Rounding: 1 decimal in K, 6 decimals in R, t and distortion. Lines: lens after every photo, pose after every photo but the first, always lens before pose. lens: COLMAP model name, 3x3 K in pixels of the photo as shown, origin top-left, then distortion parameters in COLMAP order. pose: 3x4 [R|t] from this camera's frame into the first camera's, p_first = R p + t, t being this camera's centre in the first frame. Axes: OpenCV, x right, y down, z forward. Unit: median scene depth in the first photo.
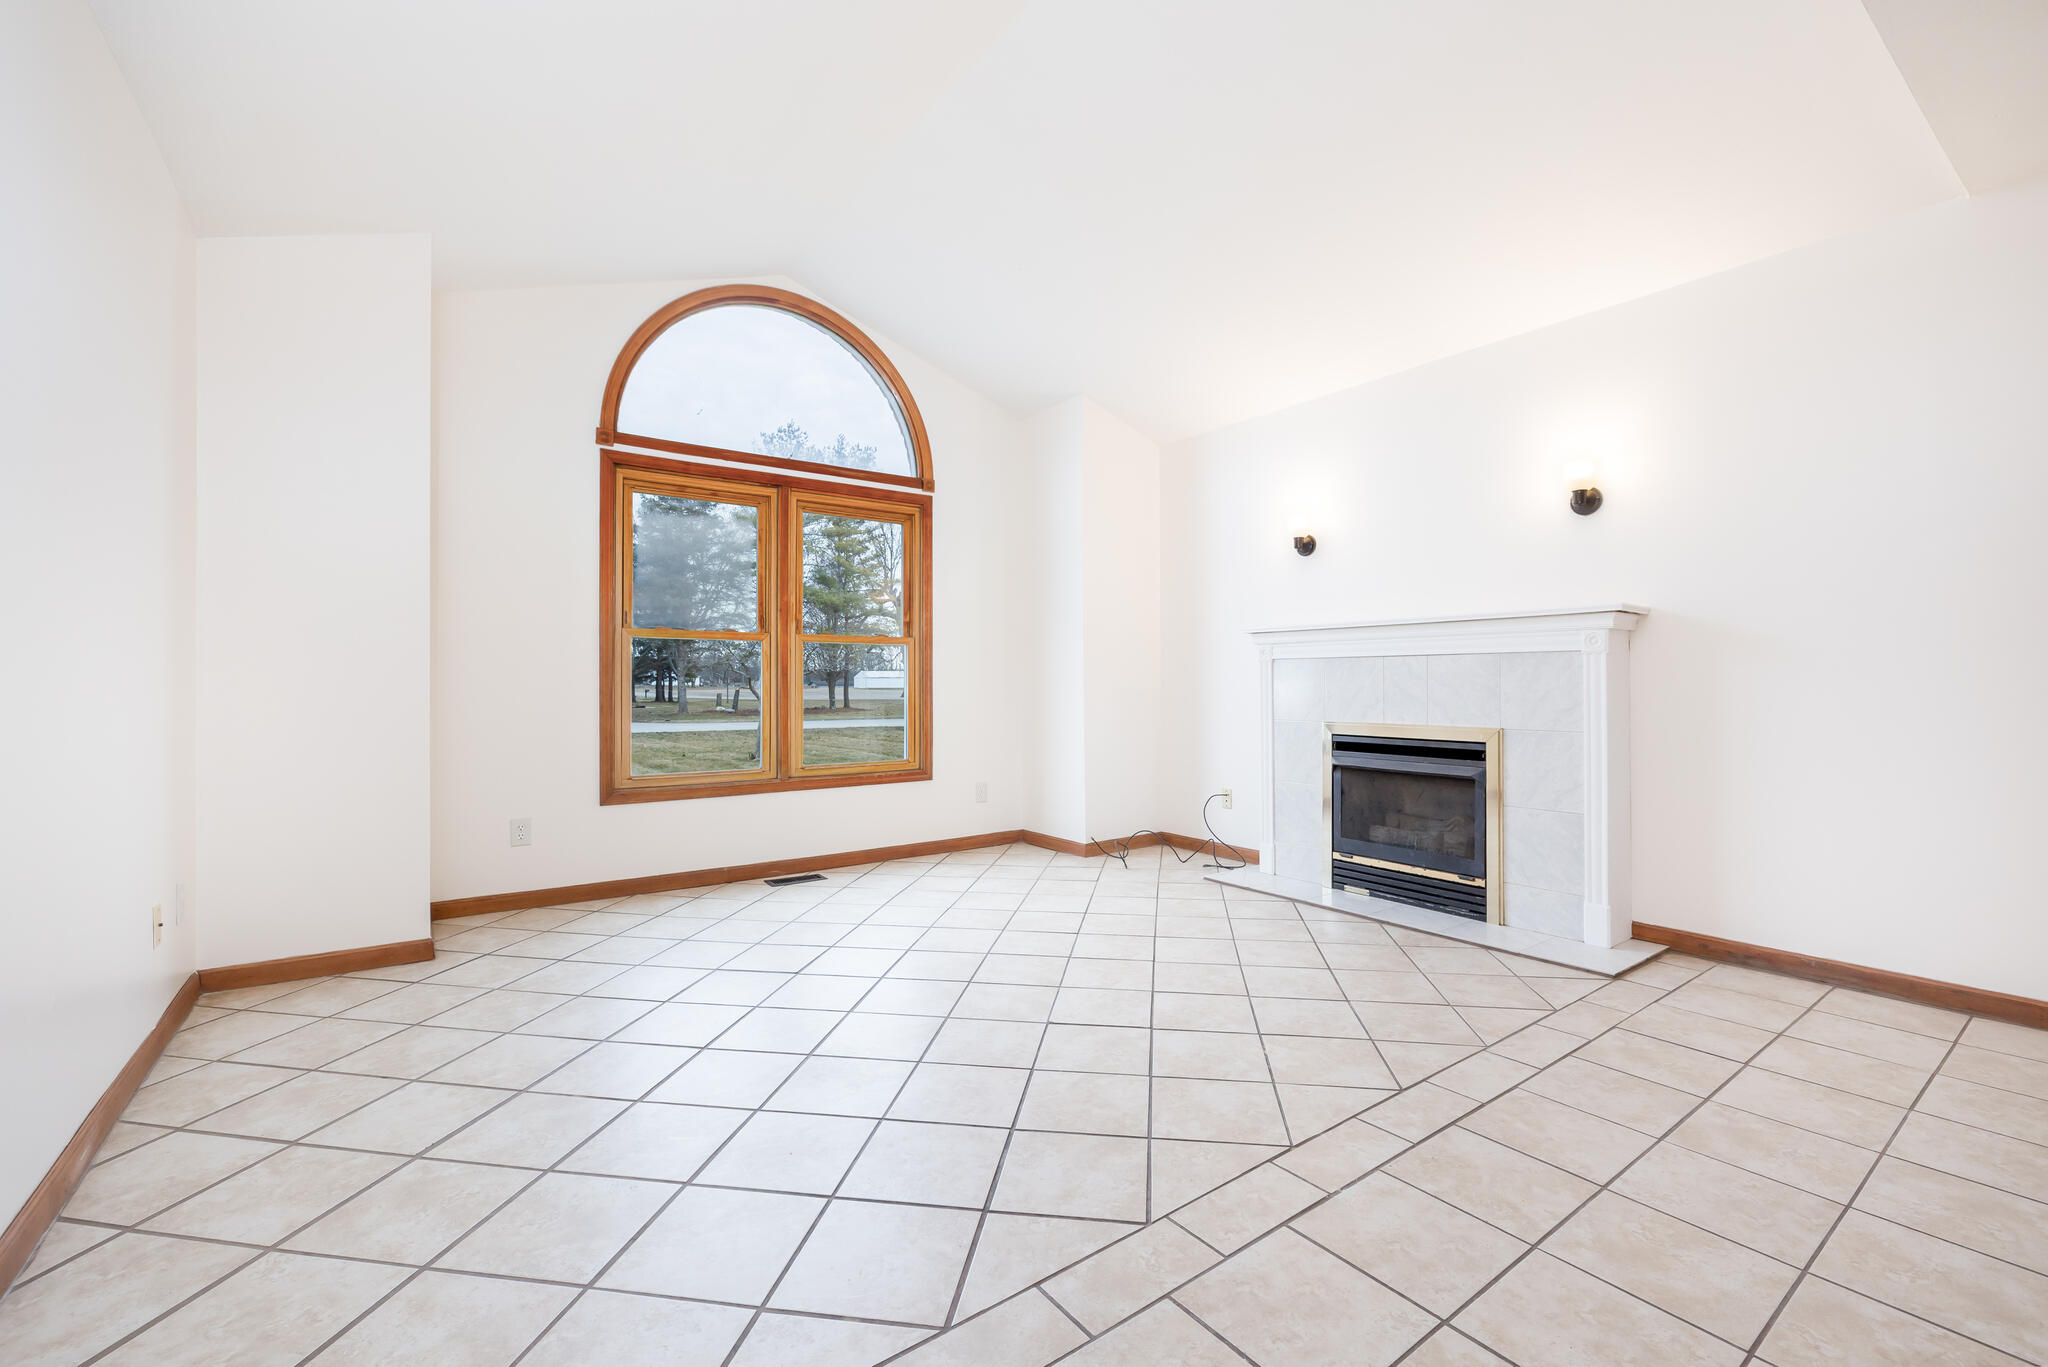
lens RADIAL K [[860.7, 0, 1029.7], [0, 860.7, 676.2], [0, 0, 1]] dist [0.003508, 0.000085]
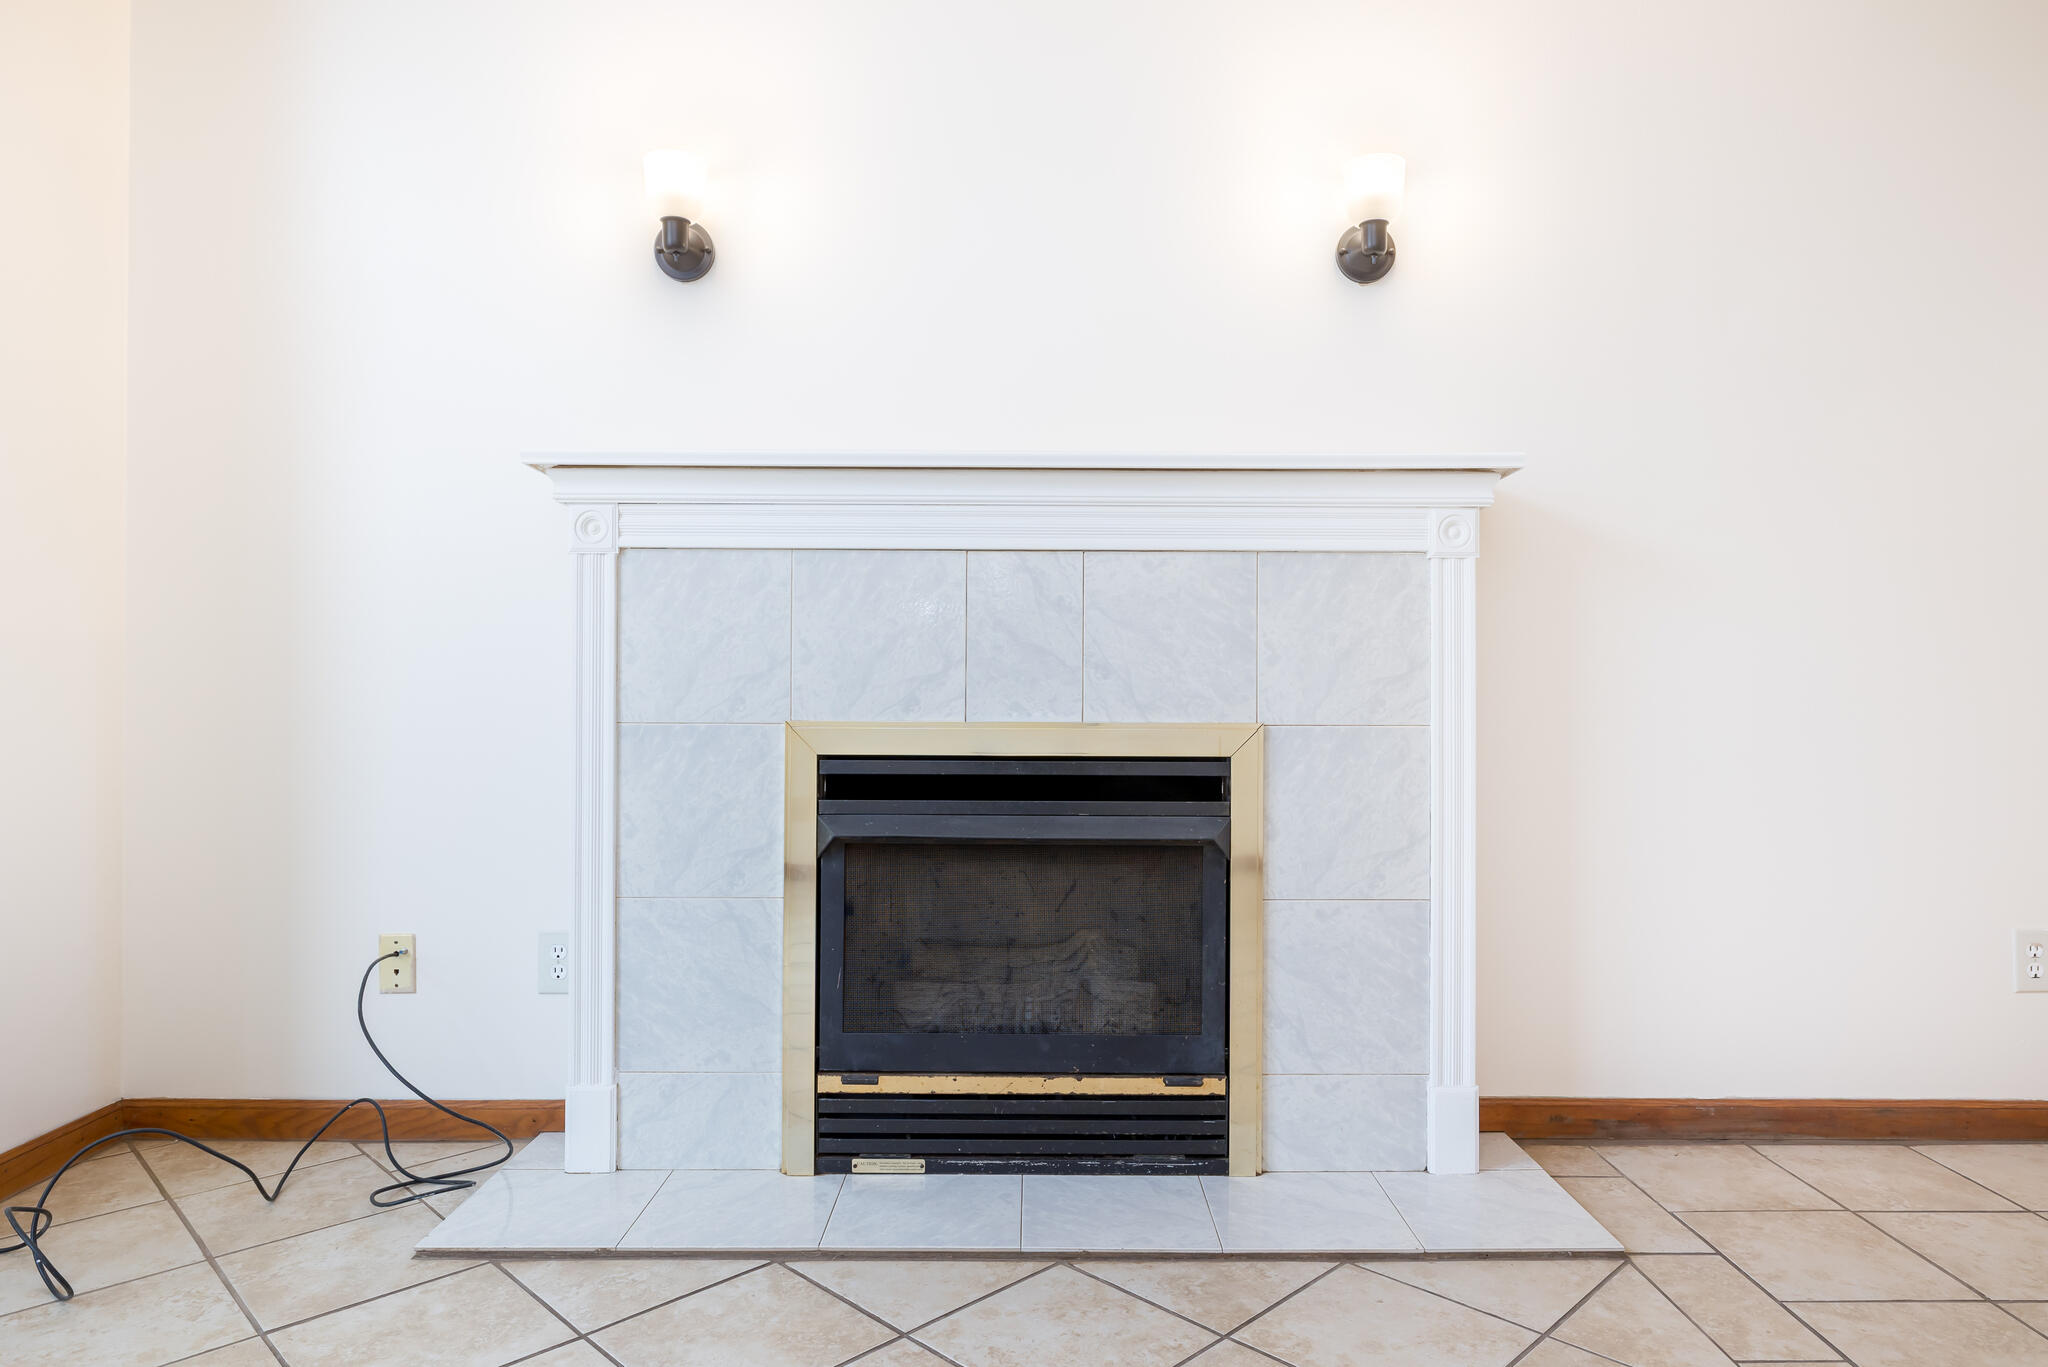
lens RADIAL K [[1276.5, 0, 1018.2], [0, 1276.5, 685.5], [0, 0, 1]] dist [-0.004867, 0.003312]
pose [[0.582980, 0.006060, 0.812464, -0.049467], [-0.012005, 0.999927, 0.001156, 0.041644], [-0.812398, -0.010427, 0.583010, 0.715910]]
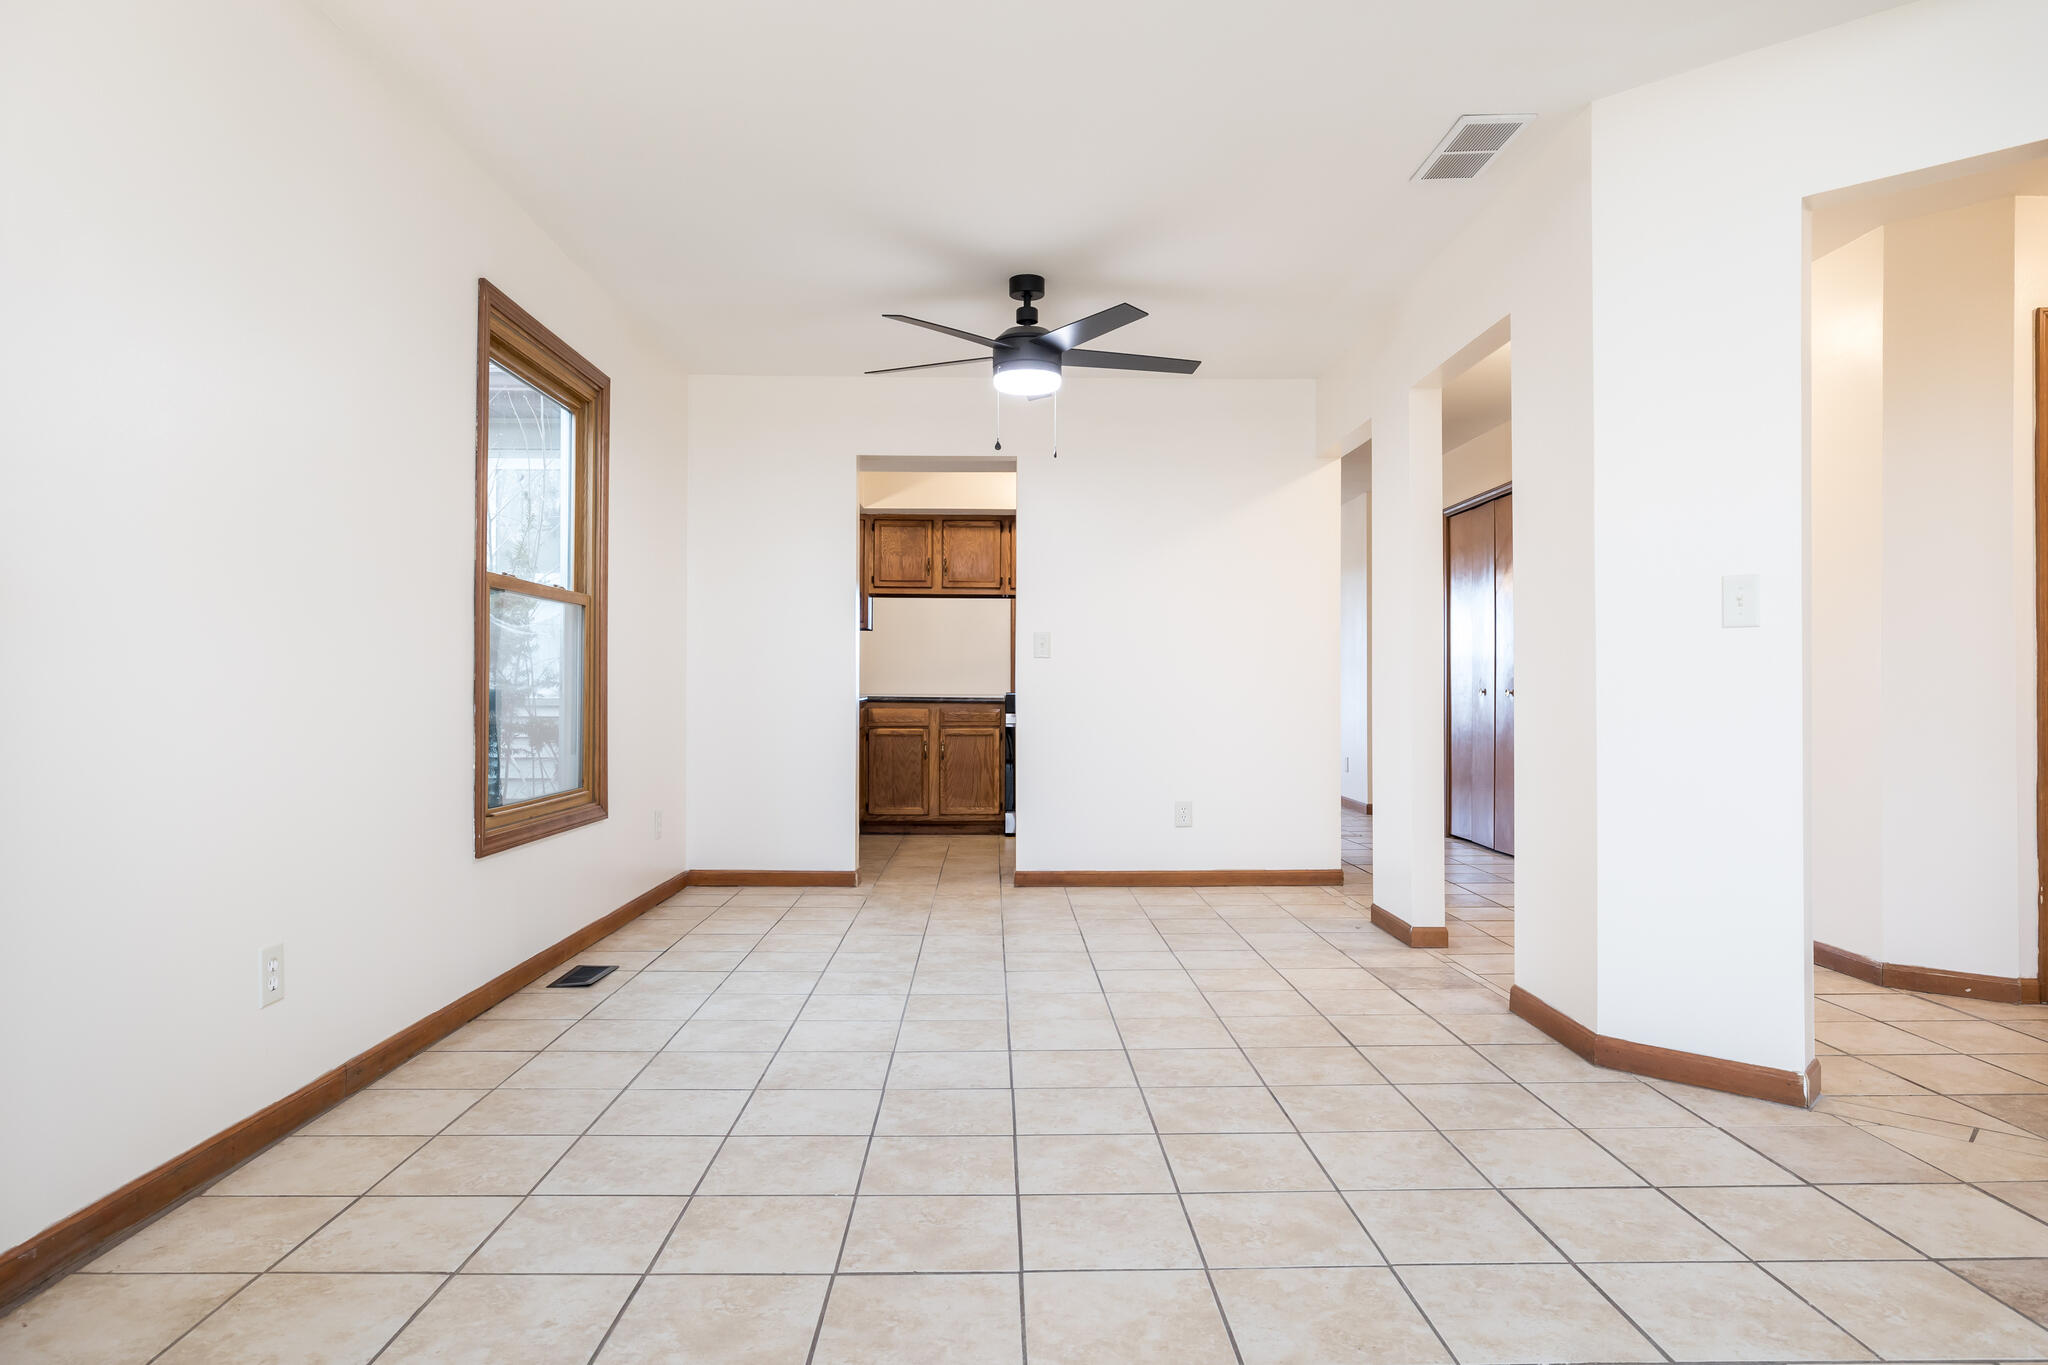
lens RADIAL K [[1276.5, 0, 1021.0], [0, 1276.5, 679.8], [0, 0, 1]] dist [-0.004867, 0.003312]
pose [[-0.818826, 0.000552, 0.574042, 0.053630], [-0.002005, 0.999991, -0.003820, 0.016667], [-0.574039, -0.004279, -0.818817, 1.024560]]
